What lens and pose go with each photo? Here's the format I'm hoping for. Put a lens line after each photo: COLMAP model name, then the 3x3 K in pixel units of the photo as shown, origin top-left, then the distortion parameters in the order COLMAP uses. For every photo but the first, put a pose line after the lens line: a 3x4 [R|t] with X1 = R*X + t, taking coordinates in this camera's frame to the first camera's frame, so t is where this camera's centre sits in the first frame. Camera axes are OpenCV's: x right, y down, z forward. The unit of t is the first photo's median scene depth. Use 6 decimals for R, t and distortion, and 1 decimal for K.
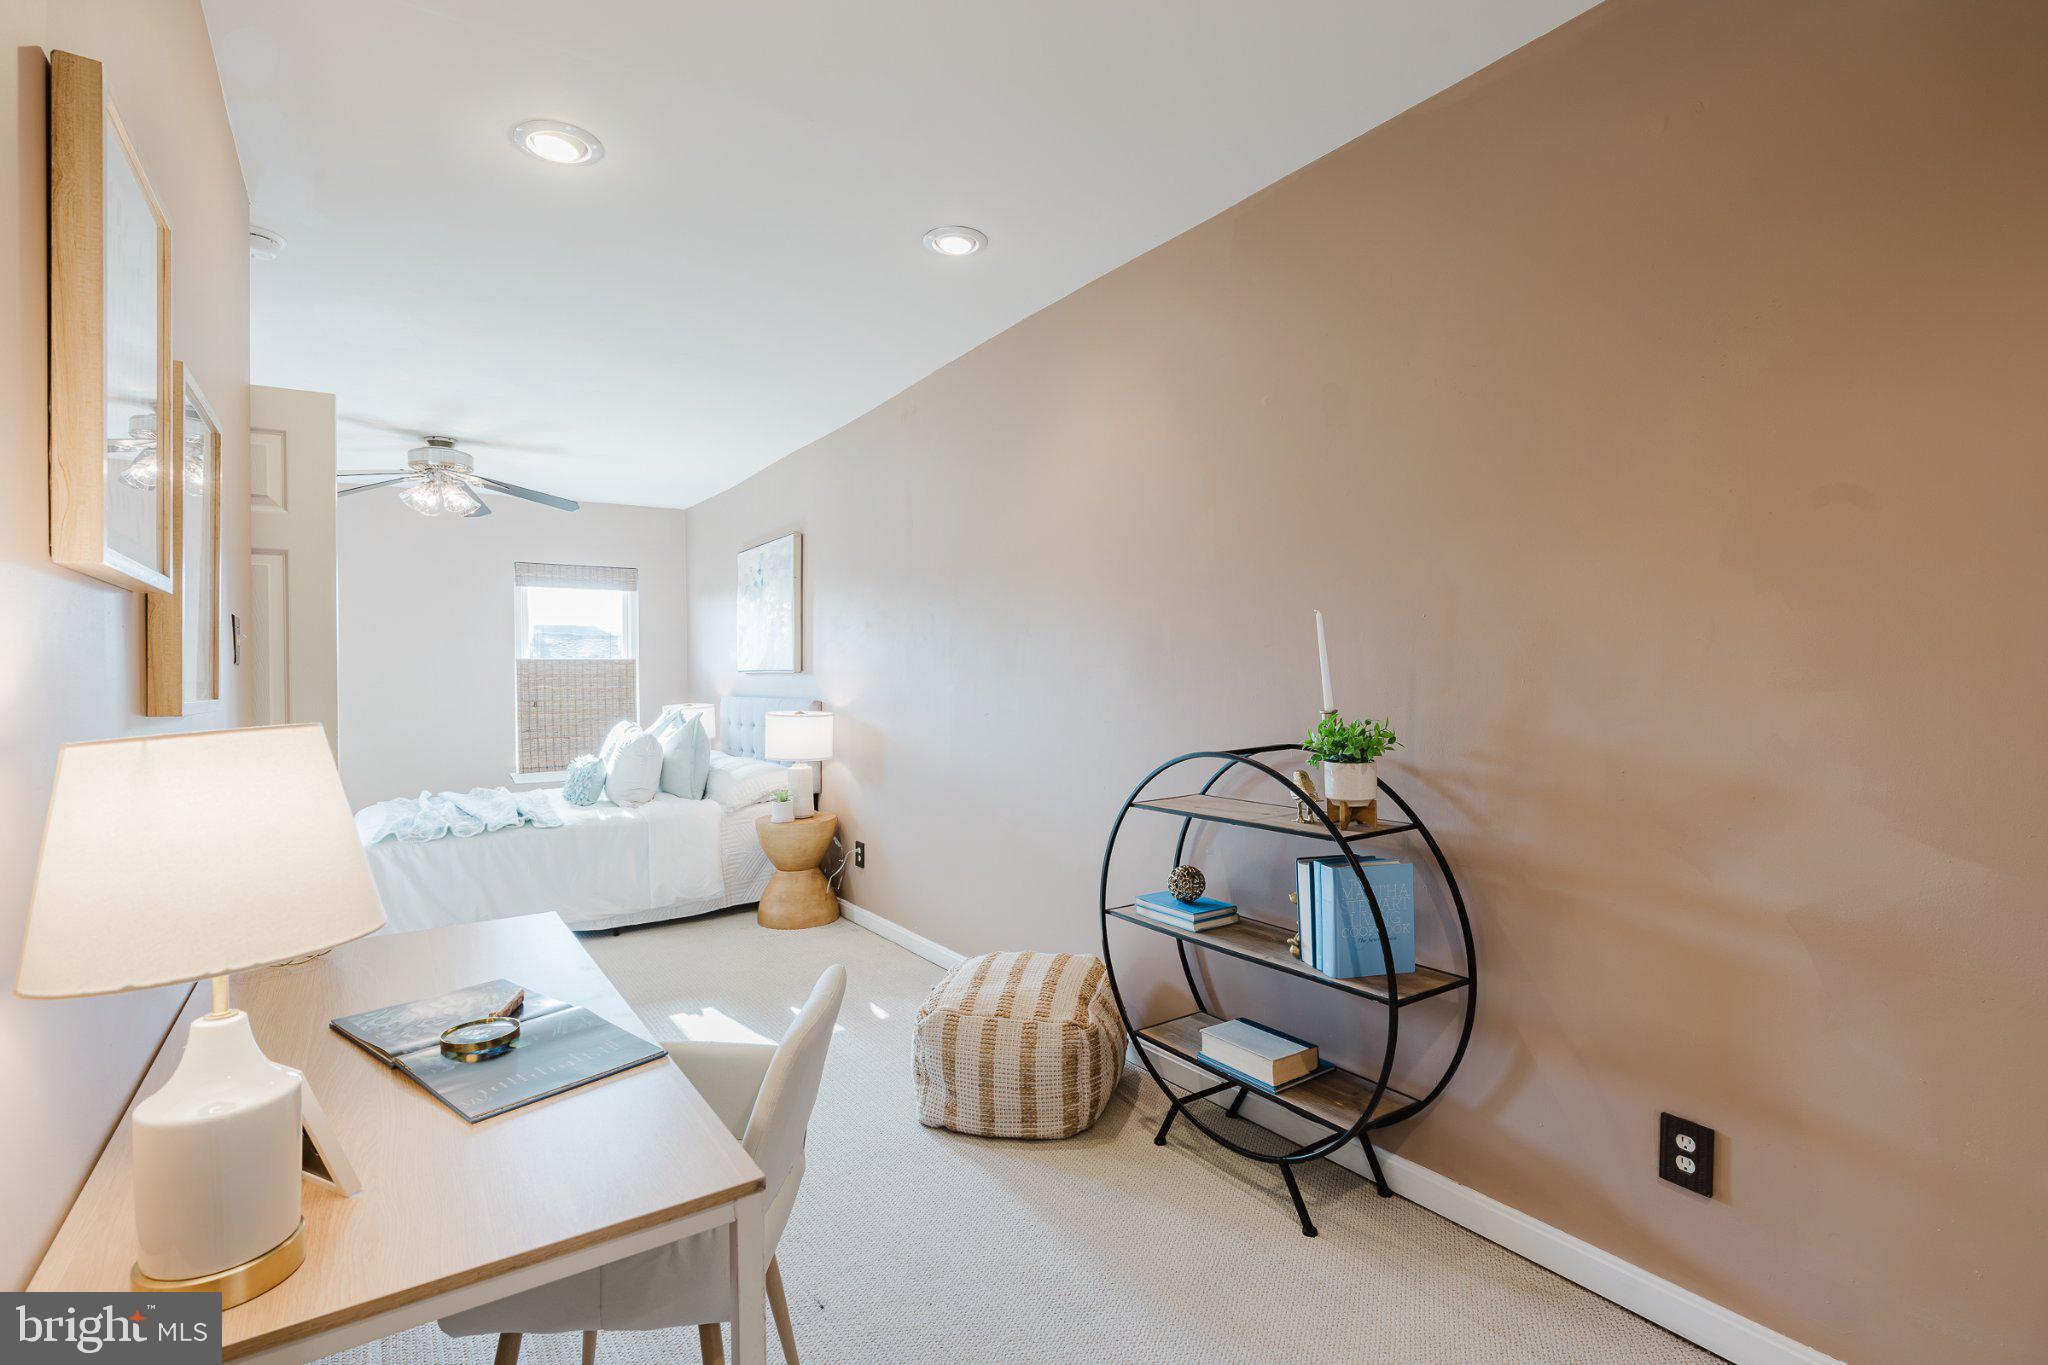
lens RADIAL K [[949.7, 0, 1018.8], [0, 949.7, 685.4], [0, 0, 1]] dist [-0.010642, 0.001783]
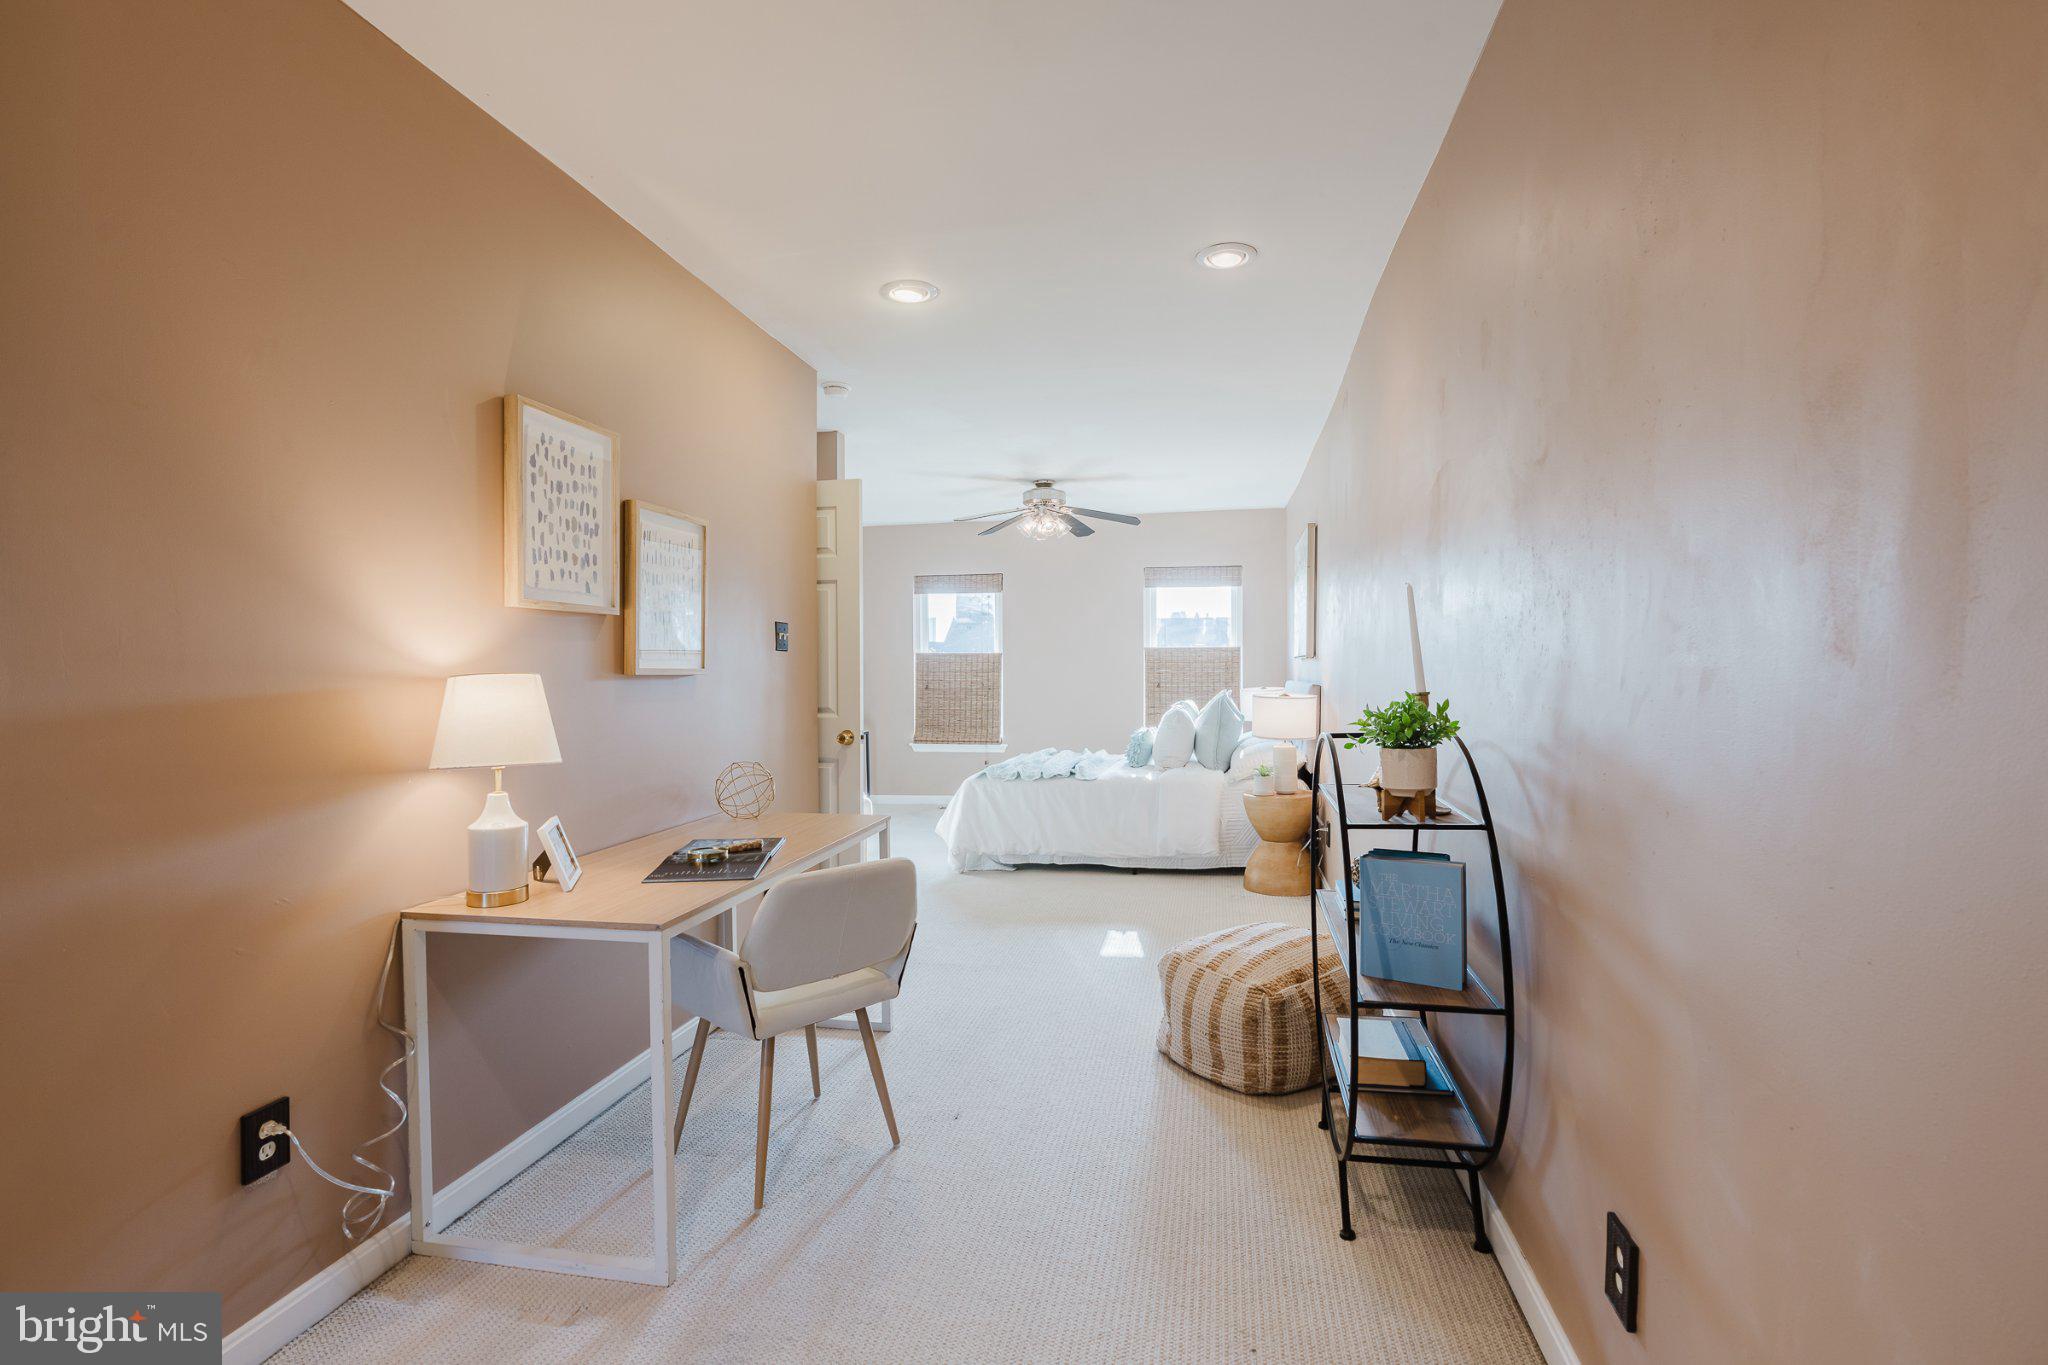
lens RADIAL K [[949.7, 0, 1018.8], [0, 949.7, 685.4], [0, 0, 1]] dist [-0.010642, 0.001783]
pose [[0.705395, 0.017905, -0.708589, 0.297818], [-0.009454, 0.999830, 0.015853, 0.003782], [0.708752, -0.004484, 0.705444, 0.036728]]
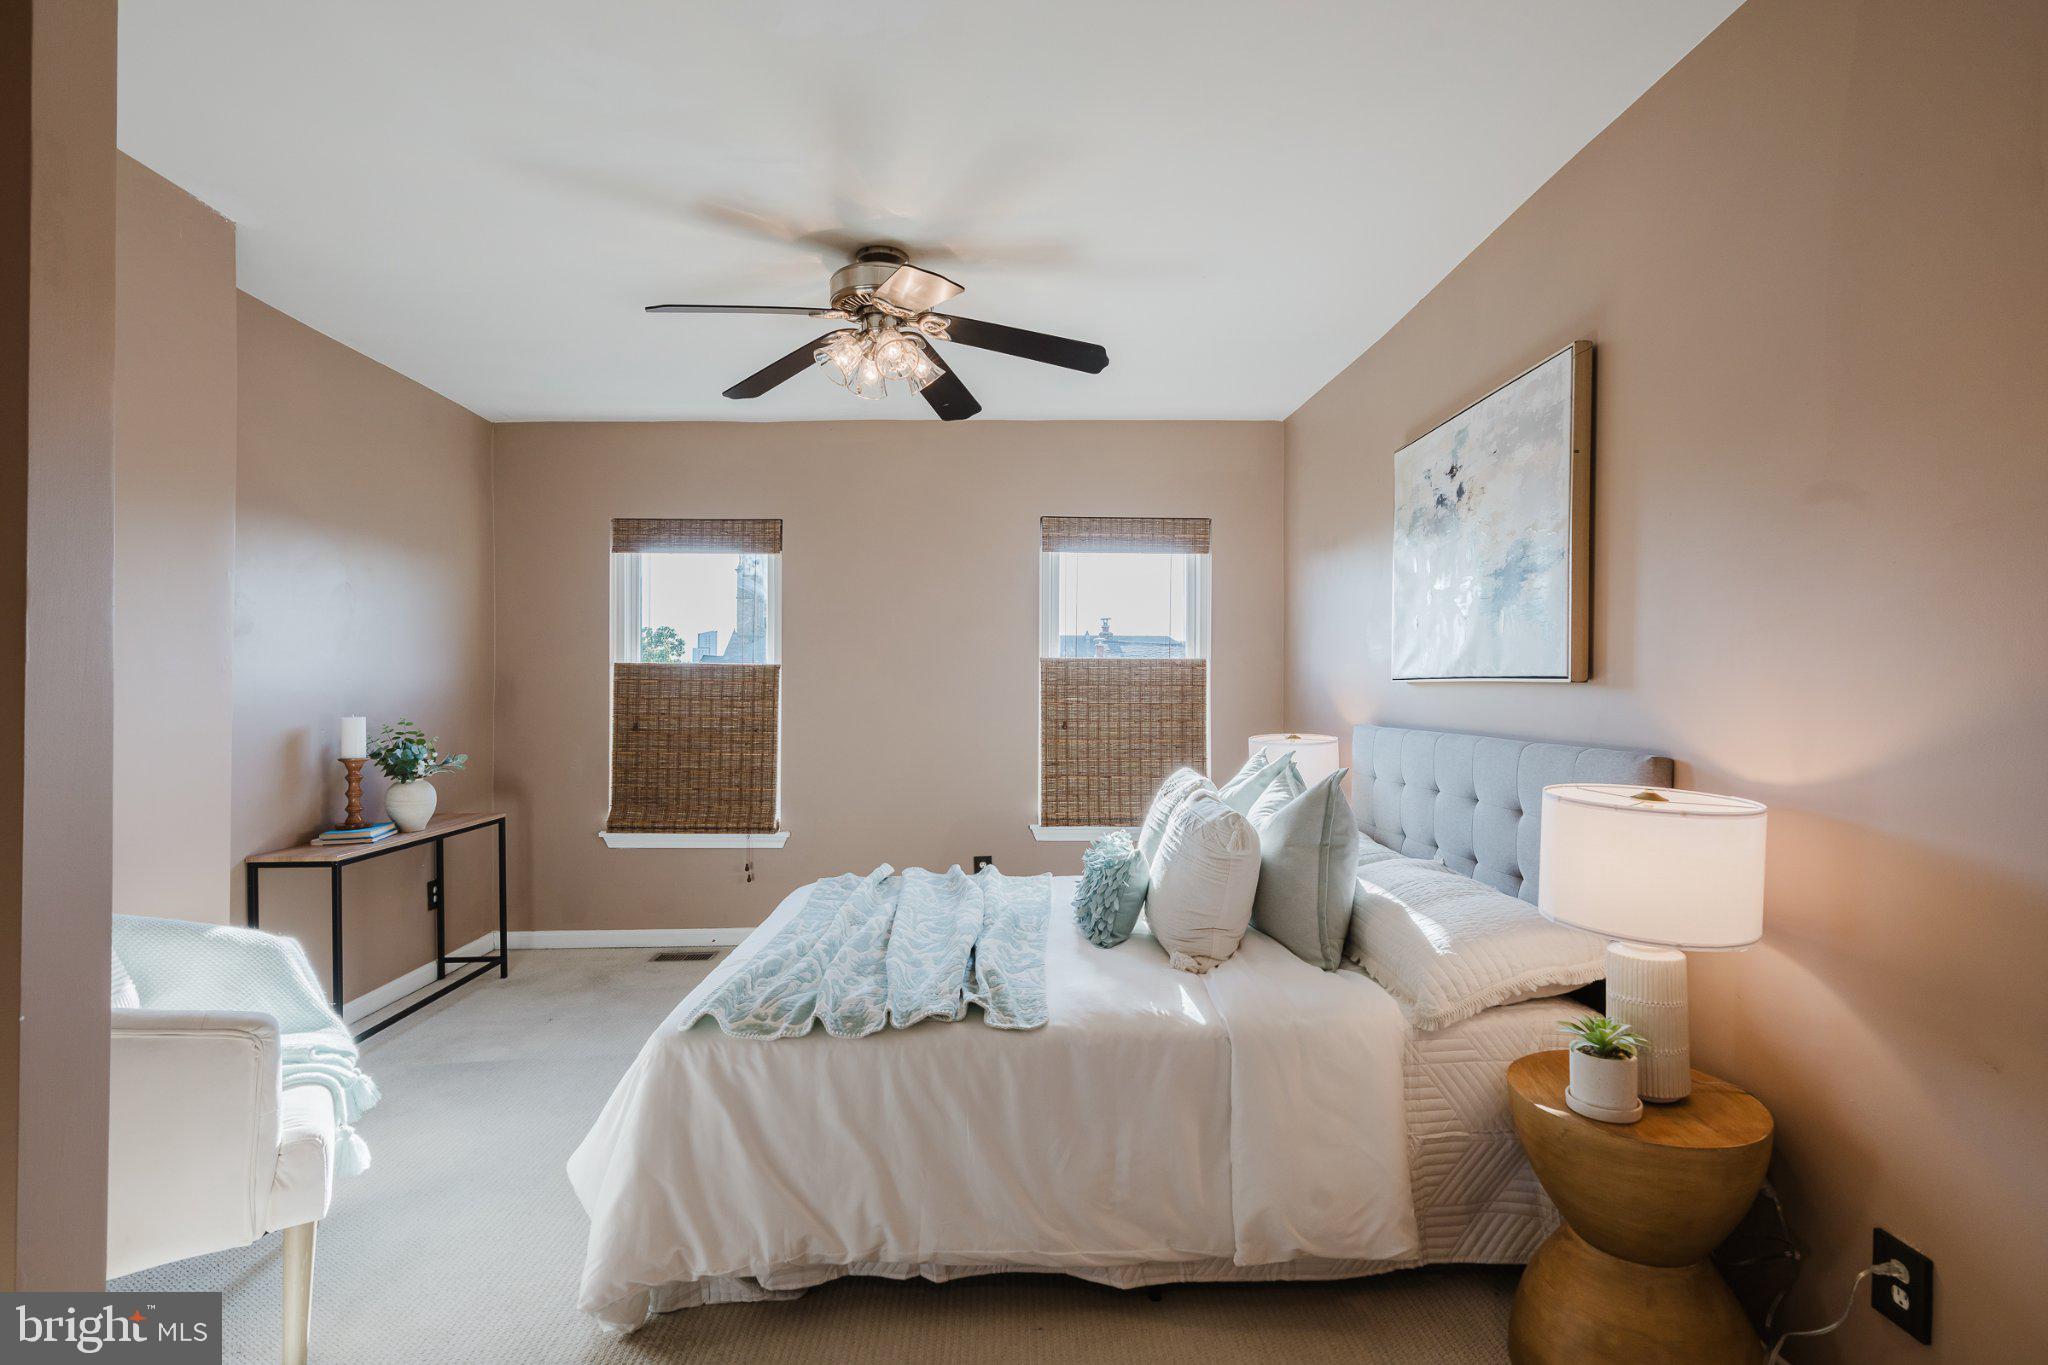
lens RADIAL K [[971.2, 0, 1032.3], [0, 971.2, 682.6], [0, 0, 1]] dist [-0.005696, 0.000024]
pose [[0.848318, 0.010758, -0.529377, -0.223571], [-0.017686, 0.999811, -0.008023, -0.006115], [0.529191, 0.016169, 0.848349, 0.546610]]
